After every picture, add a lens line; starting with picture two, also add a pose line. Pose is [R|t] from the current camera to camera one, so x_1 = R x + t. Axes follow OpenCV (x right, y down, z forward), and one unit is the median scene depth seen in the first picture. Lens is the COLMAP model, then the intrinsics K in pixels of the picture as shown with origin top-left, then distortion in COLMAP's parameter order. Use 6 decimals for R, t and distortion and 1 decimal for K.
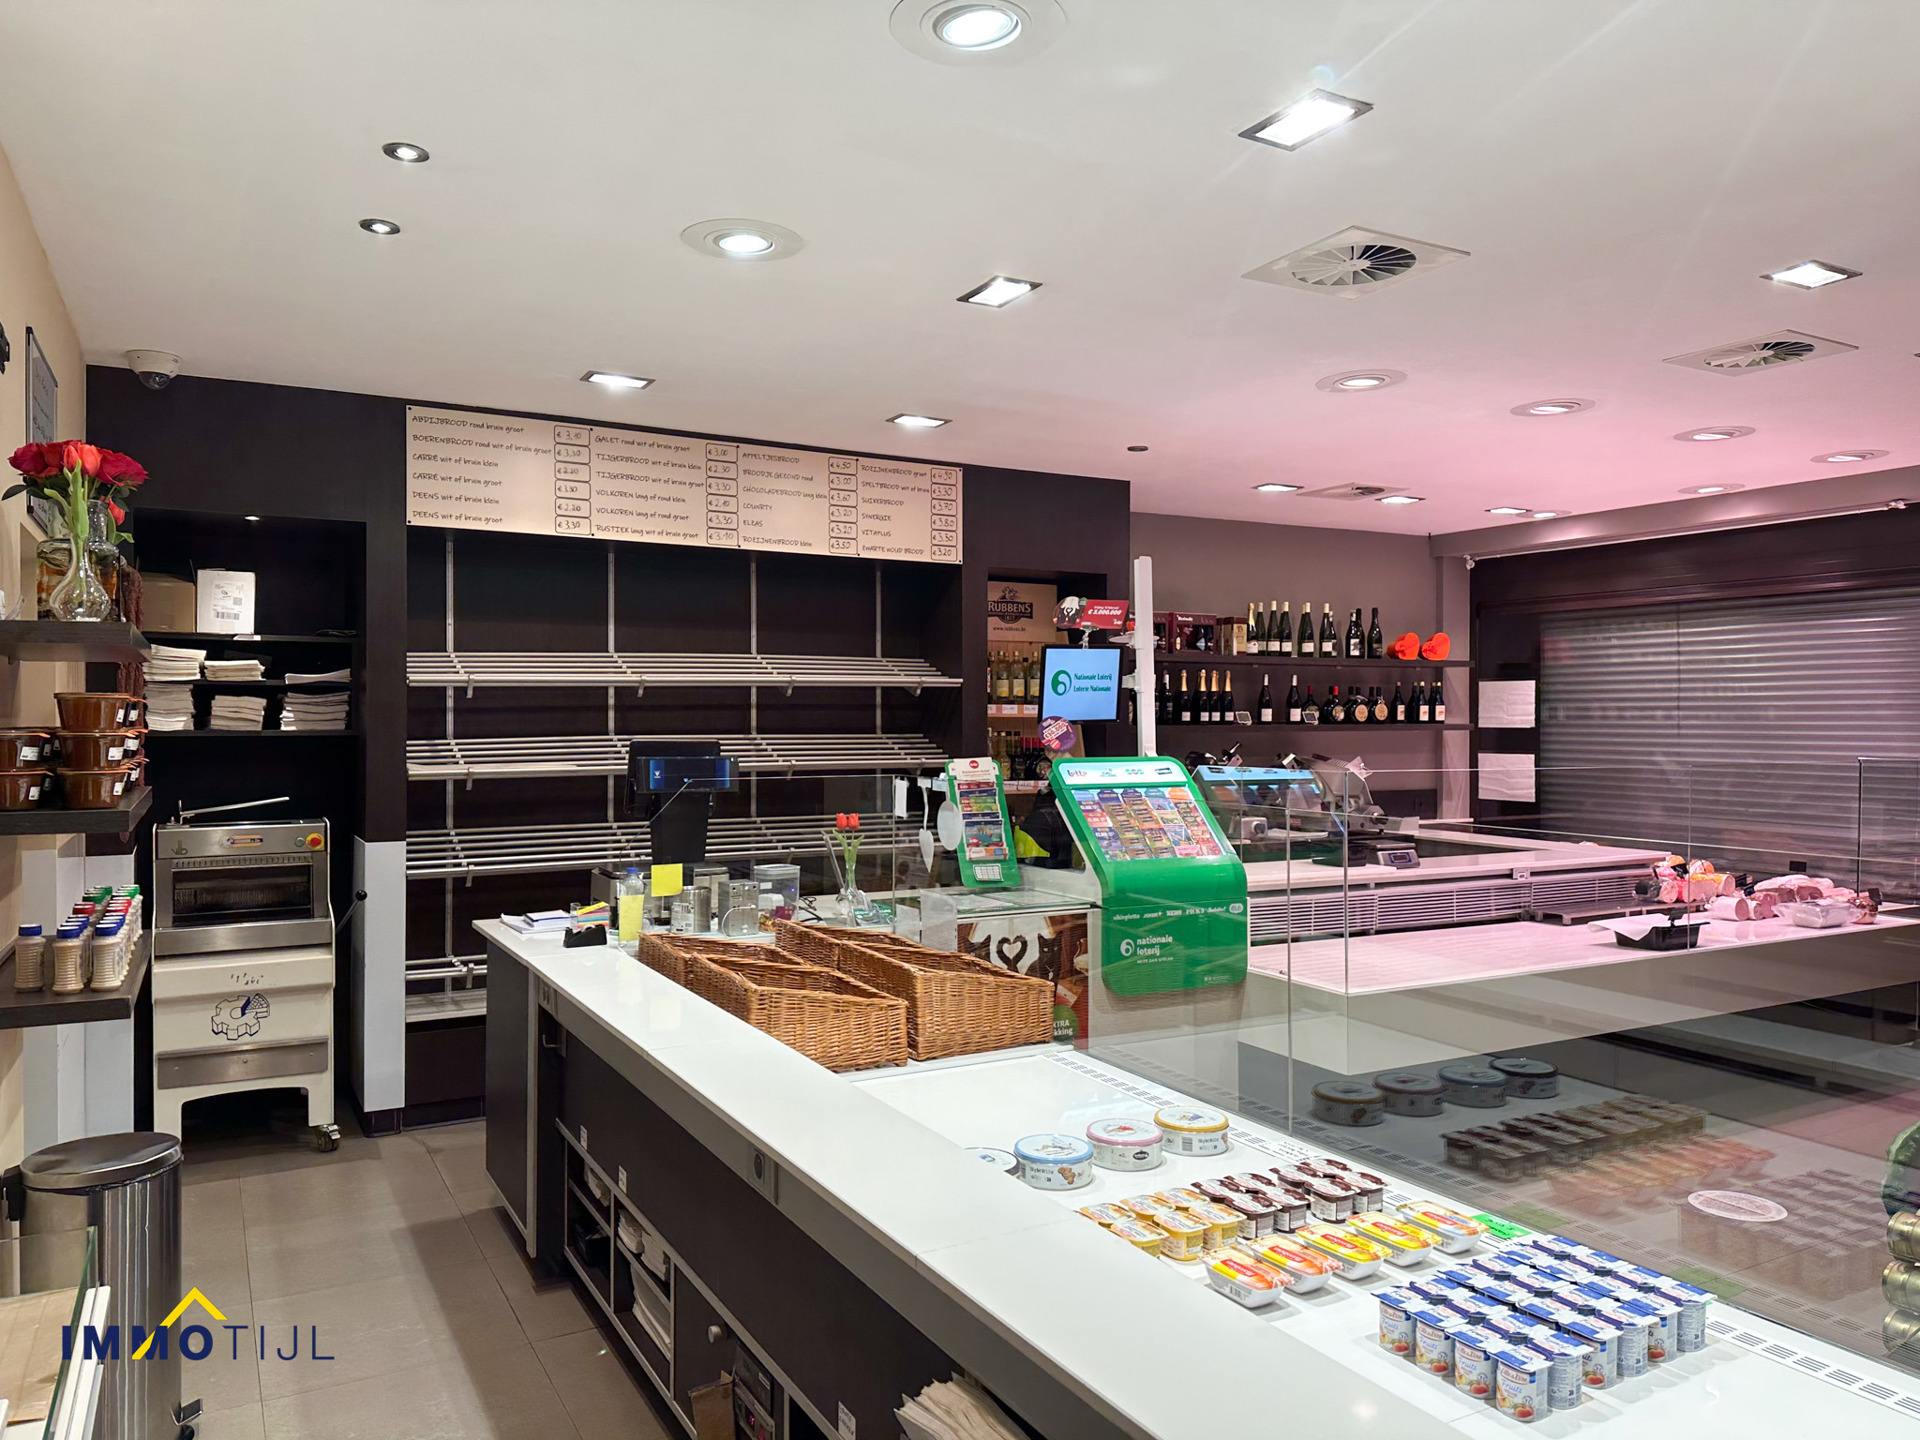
lens RADIAL K [[1335.9, 0, 957.0], [0, 1335.9, 714.8], [0, 0, 1]] dist [0.188658, -0.353414]
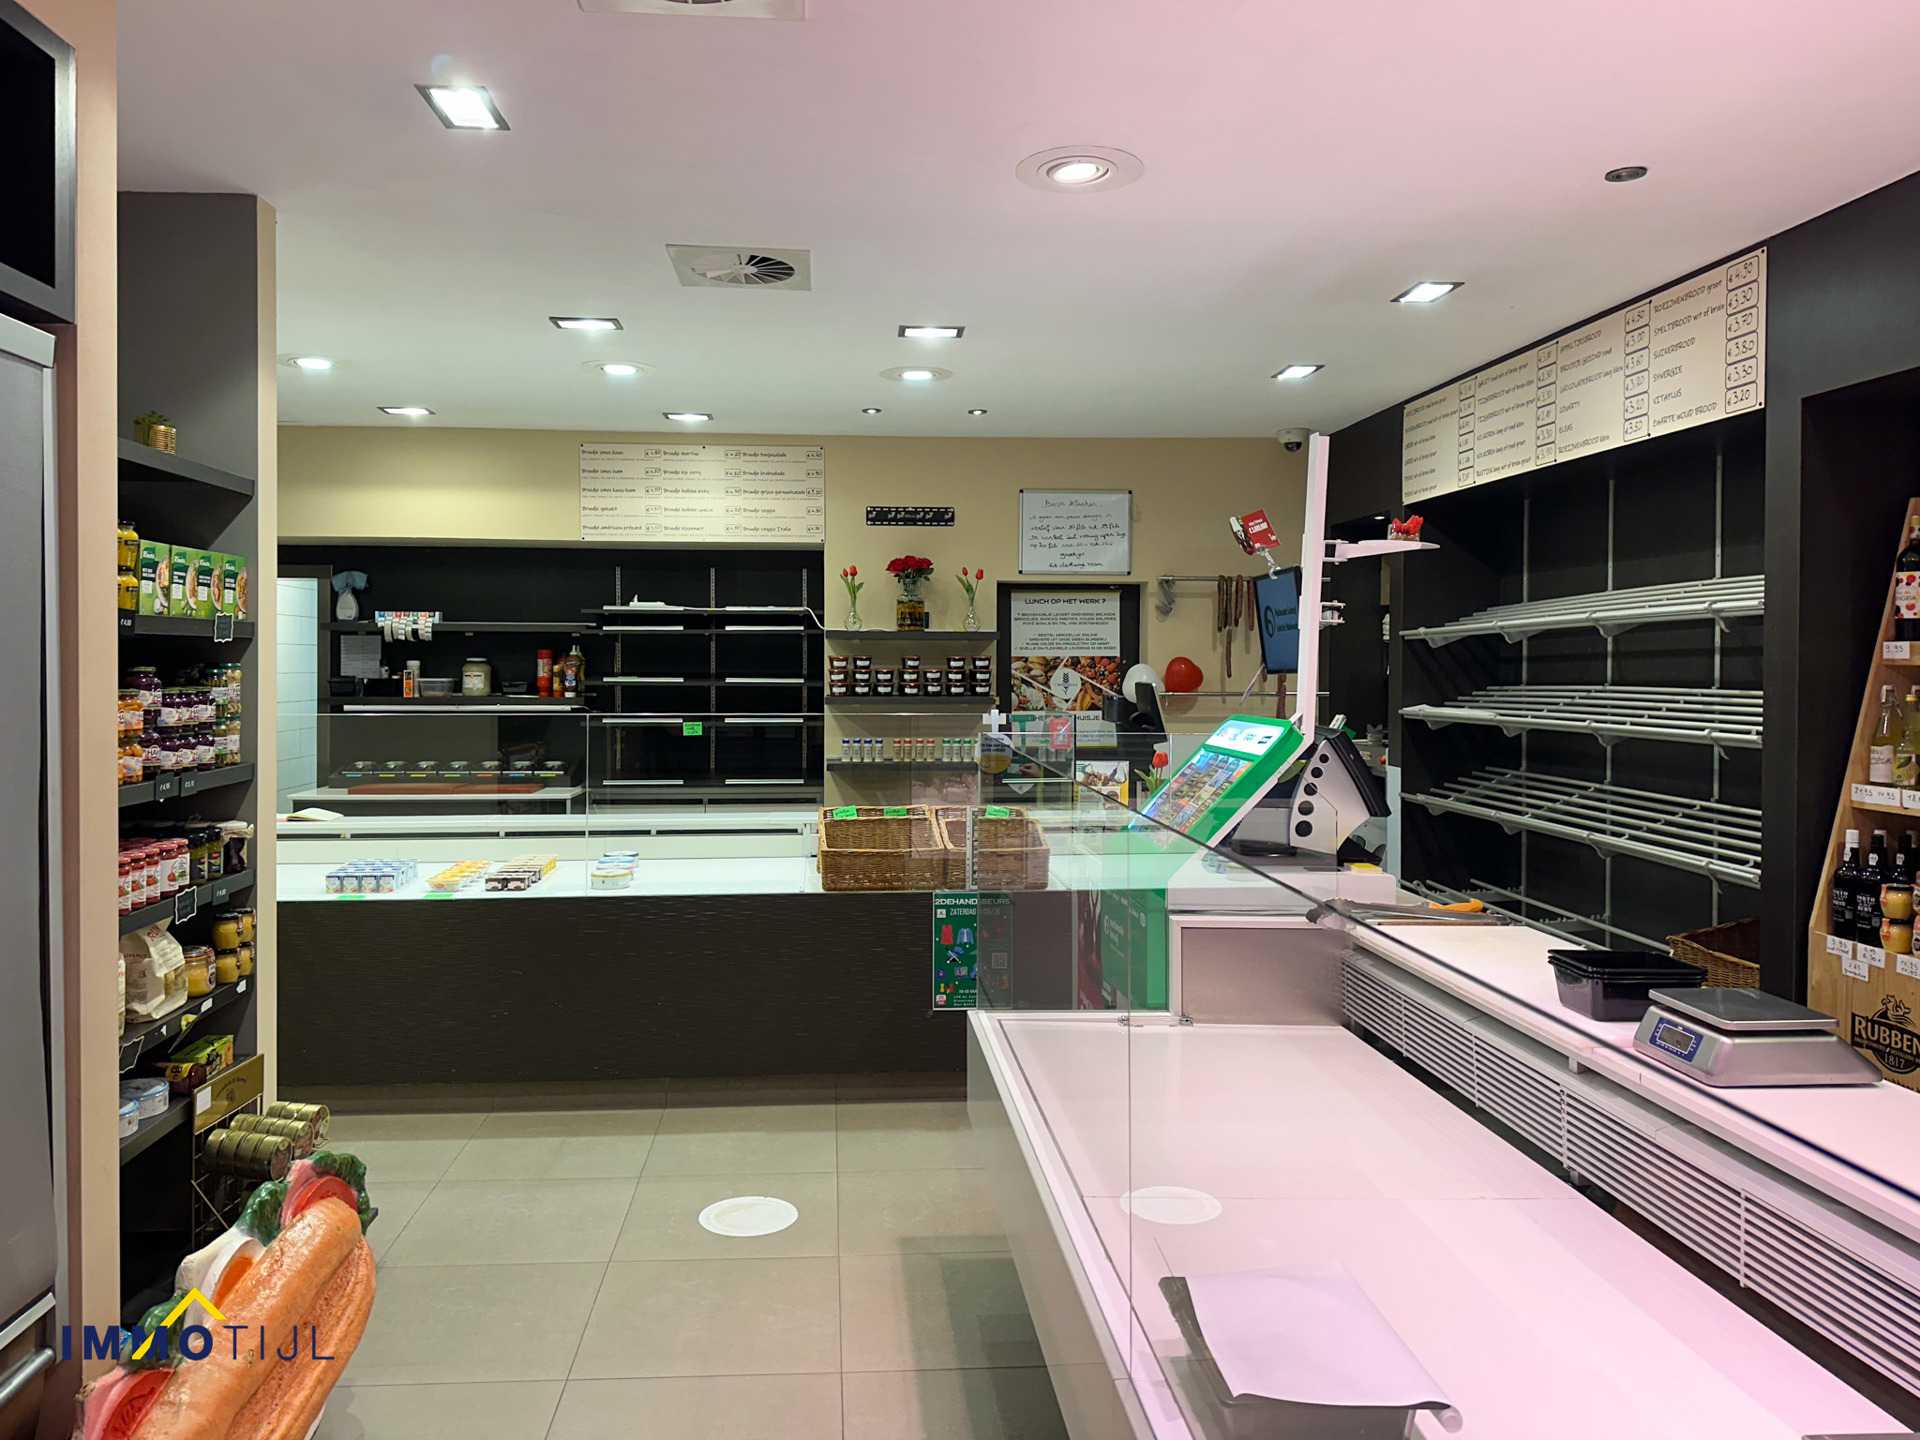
lens RADIAL K [[1367.7, 0, 894.6], [0, 1367.7, 707.9], [0, 0, 1]] dist [0.146269, -0.196322]
pose [[-0.437477, 0.025485, -0.898868, 0.898909], [-0.002290, 0.999564, 0.029454, 0.004166], [0.899227, 0.014944, -0.437228, 1.130068]]
